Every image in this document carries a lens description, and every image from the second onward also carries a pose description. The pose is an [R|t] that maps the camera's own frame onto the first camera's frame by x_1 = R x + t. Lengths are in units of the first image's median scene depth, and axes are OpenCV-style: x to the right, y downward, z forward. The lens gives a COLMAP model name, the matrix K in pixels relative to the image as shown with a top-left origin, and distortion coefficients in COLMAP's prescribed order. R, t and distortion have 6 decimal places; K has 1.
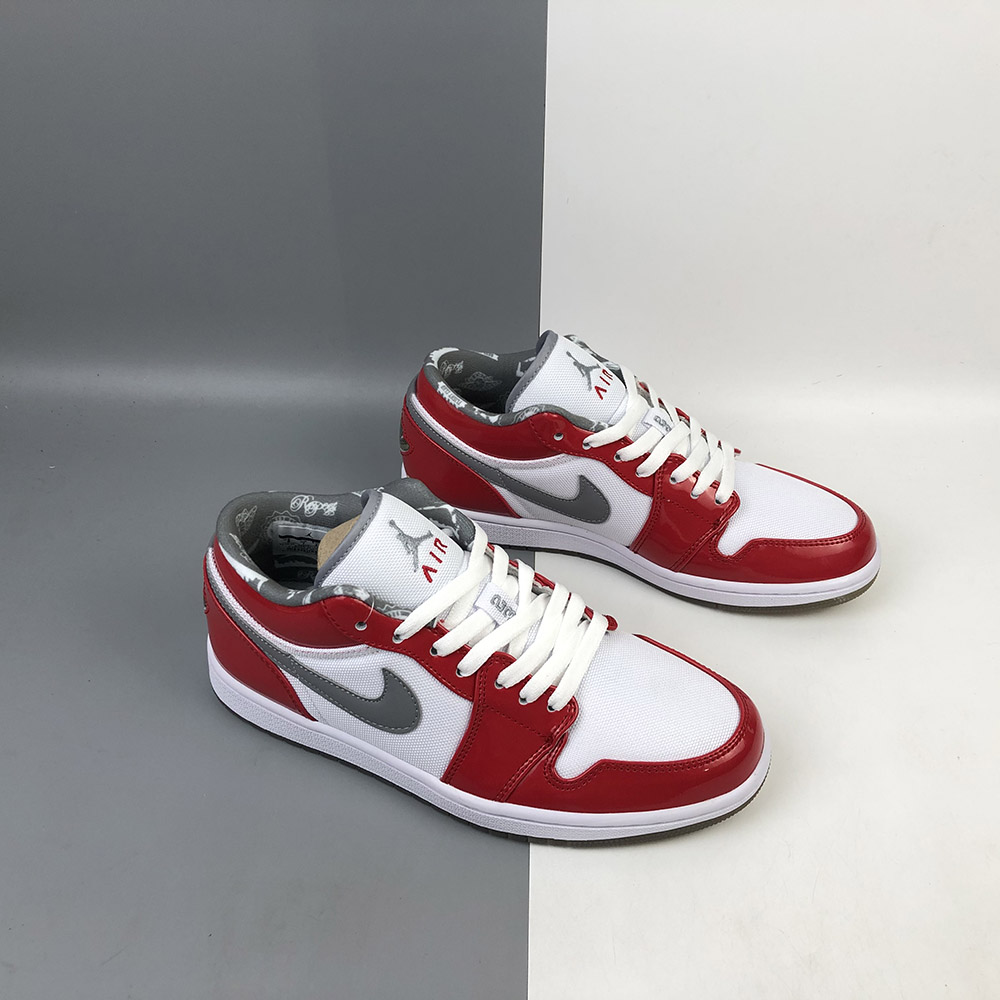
lens RADIAL K [[1140.6, 0, 535.4], [0, 1140.6, 476.7], [0, 0, 1]] dist [0.081506, 0.000000]
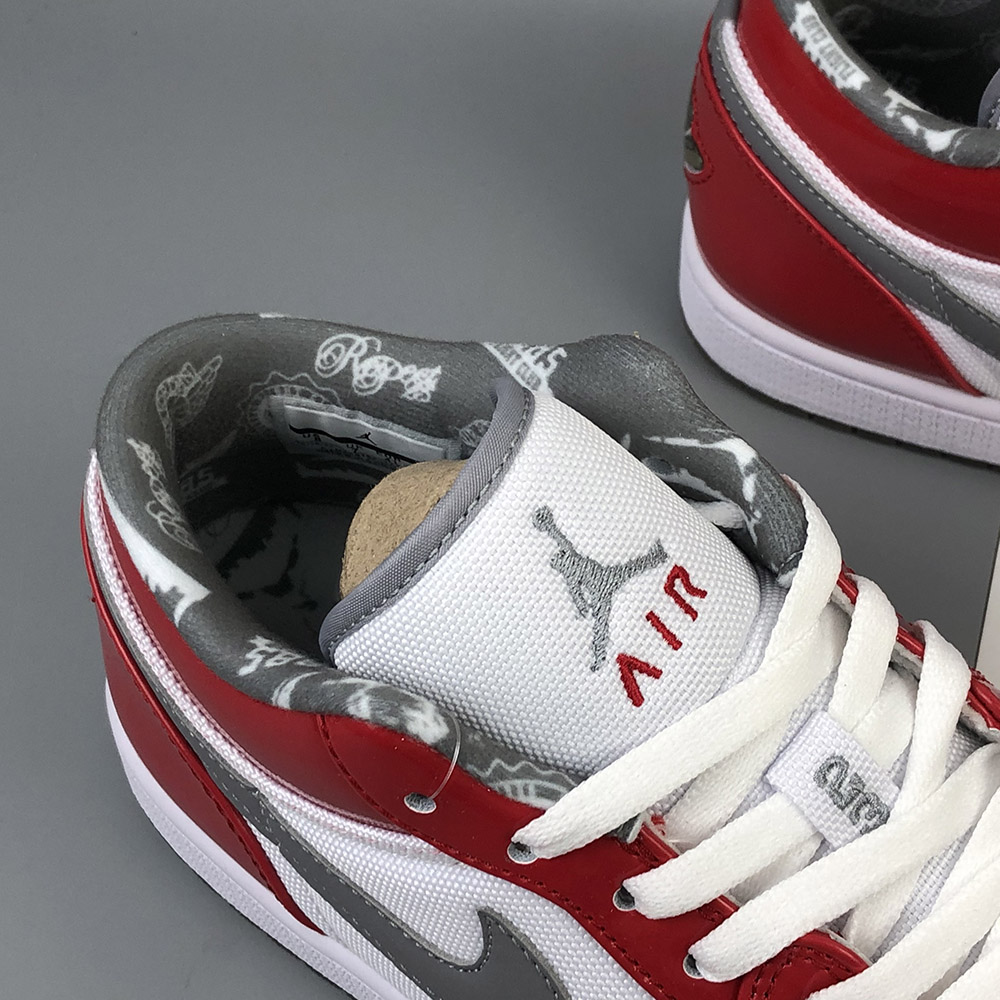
lens RADIAL K [[2023.0, 0, 525.6], [0, 2023.0, 472.8], [0, 0, 1]] dist [0.184594, 0.000000]
pose [[0.958680, 0.159038, -0.235880, 0.005960], [-0.094166, 0.959801, 0.264415, -0.122647], [0.268450, -0.231277, 0.935118, 0.436597]]
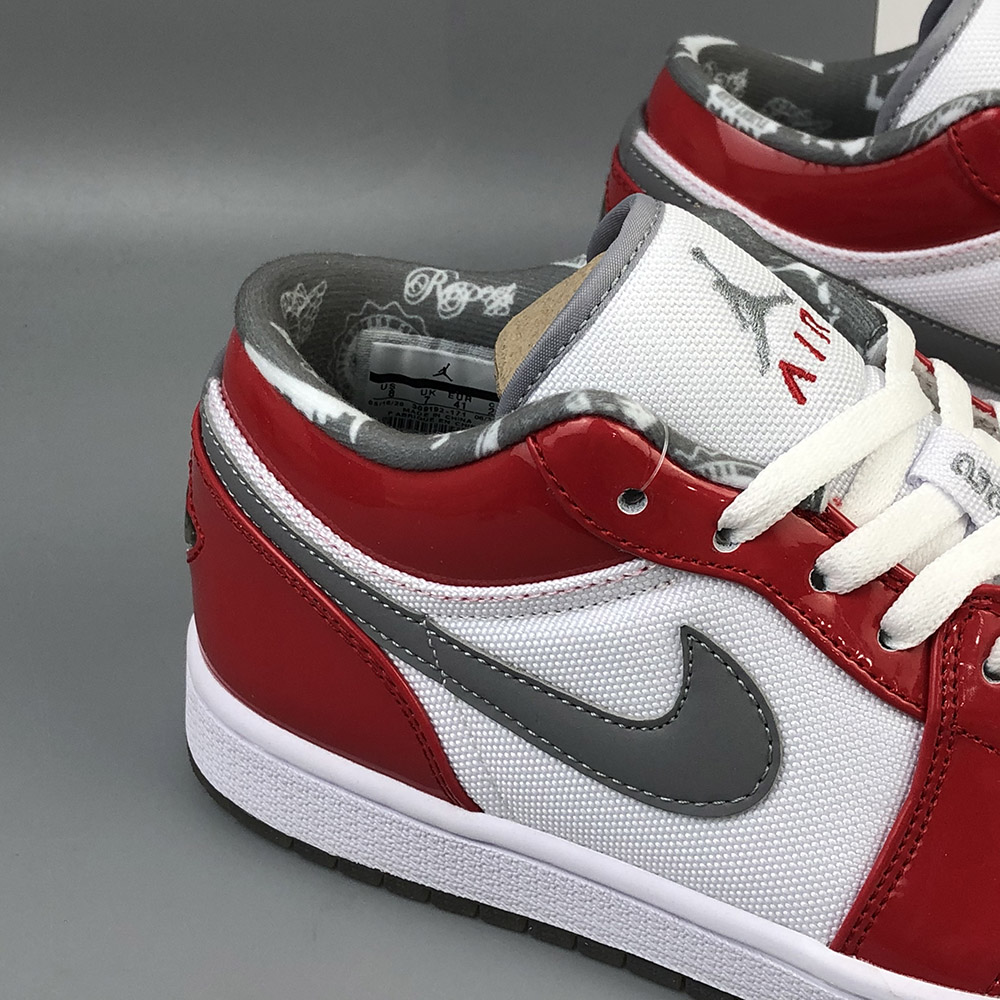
lens RADIAL K [[2023.0, 0, 504.1], [0, 2023.0, 492.1], [0, 0, 1]] dist [0.184594, 0.000000]
pose [[0.999207, -0.011417, -0.038150, -0.160515], [0.005838, 0.989667, -0.143265, 0.211760], [0.039392, 0.142928, 0.988949, 0.315522]]
